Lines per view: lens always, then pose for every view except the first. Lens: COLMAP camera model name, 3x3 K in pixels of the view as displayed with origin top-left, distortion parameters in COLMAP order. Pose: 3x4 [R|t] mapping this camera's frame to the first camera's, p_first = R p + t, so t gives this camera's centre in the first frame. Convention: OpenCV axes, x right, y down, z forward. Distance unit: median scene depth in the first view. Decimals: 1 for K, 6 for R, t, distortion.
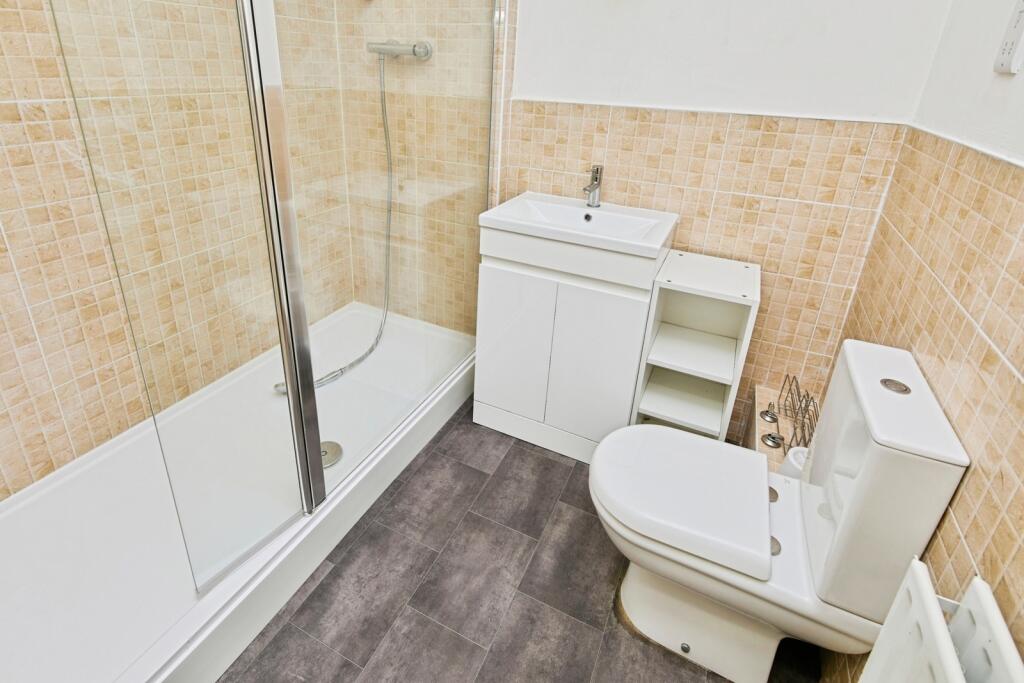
lens RADIAL K [[475.0, 0, 491.2], [0, 475.0, 340.6], [0, 0, 1]] dist [-0.002898, 0.001158]
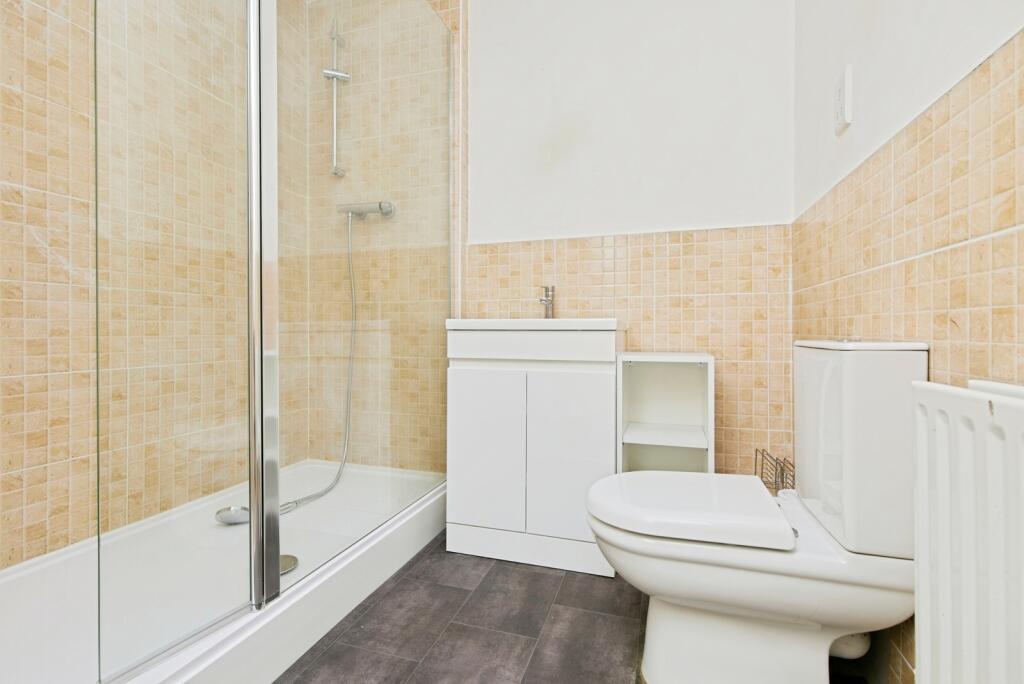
lens RADIAL K [[475.0, 0, 510.1], [0, 475.0, 340.3], [0, 0, 1]] dist [-0.002898, 0.001158]
pose [[0.989999, -0.046462, 0.133201, -0.026135], [0.090399, 0.933812, -0.346156, 0.154413], [-0.108301, 0.354735, 0.928673, 0.022813]]
